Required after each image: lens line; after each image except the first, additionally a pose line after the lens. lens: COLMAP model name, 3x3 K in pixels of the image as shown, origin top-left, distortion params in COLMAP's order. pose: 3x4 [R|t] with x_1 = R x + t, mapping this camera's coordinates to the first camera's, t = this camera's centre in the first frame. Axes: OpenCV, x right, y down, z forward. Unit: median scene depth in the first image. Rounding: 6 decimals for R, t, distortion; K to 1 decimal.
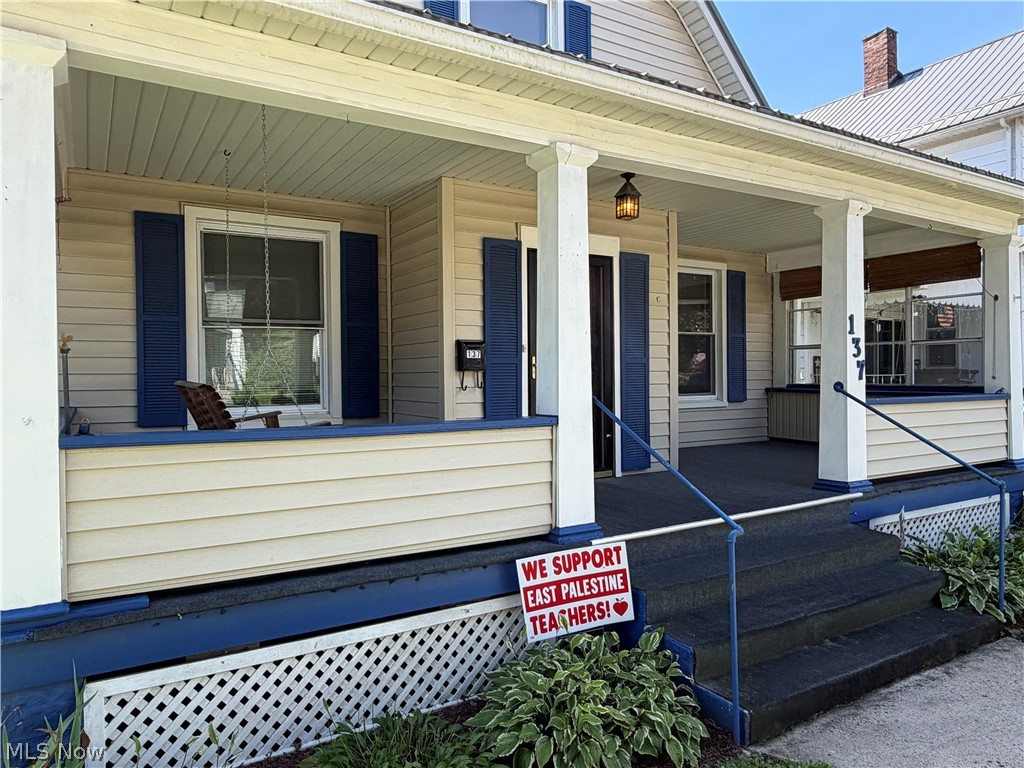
lens RADIAL K [[697.3, 0, 513.5], [0, 697.3, 386.1], [0, 0, 1]] dist [-0.000704, 0.000777]
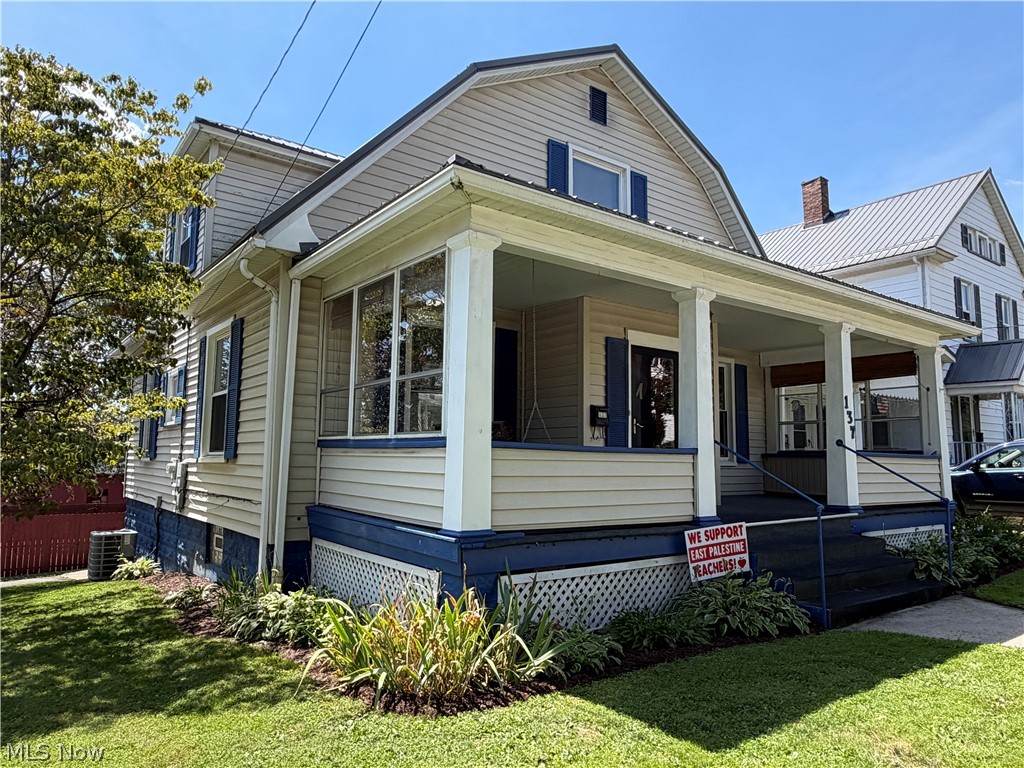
lens RADIAL K [[697.3, 0, 517.5], [0, 697.3, 386.2], [0, 0, 1]] dist [-0.000704, 0.000777]
pose [[0.994468, 0.031590, 0.100176, -0.456604], [-0.019159, 0.992257, -0.122713, 0.092688], [-0.103277, 0.120115, 0.987373, -0.521413]]
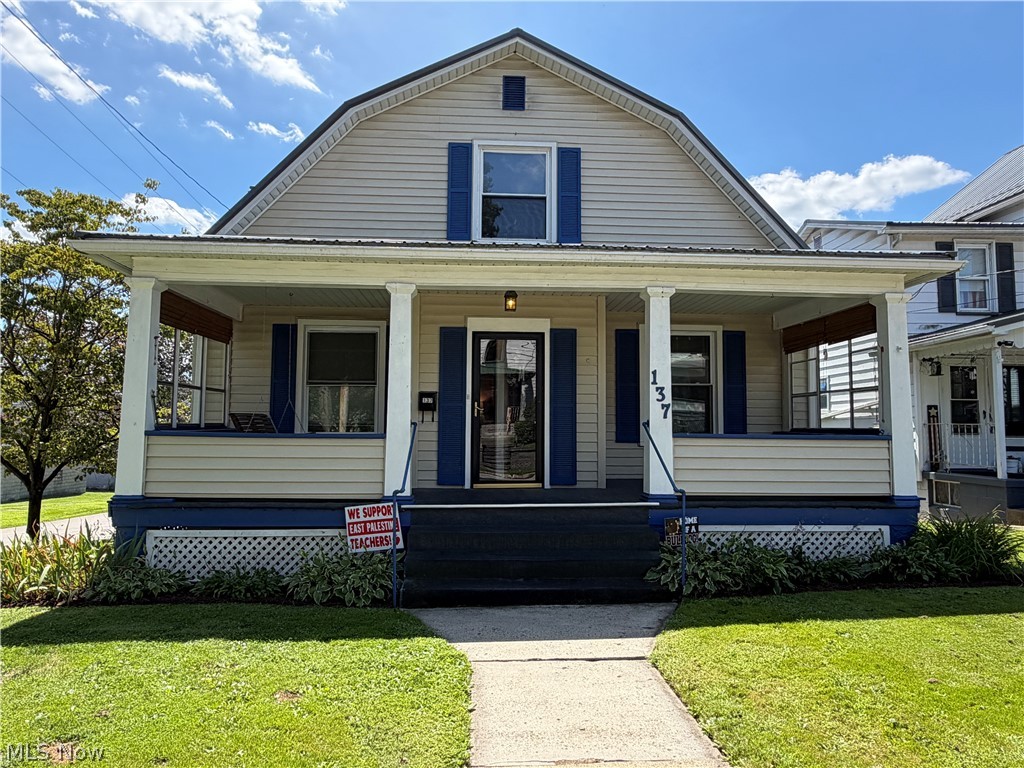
lens RADIAL K [[697.3, 0, 517.0], [0, 697.3, 382.5], [0, 0, 1]] dist [-0.000704, 0.000777]
pose [[0.884761, -0.016019, -0.465770, 1.031346], [-0.022527, 0.996771, -0.077073, 0.038051], [0.465500, 0.078683, 0.881543, -0.374930]]
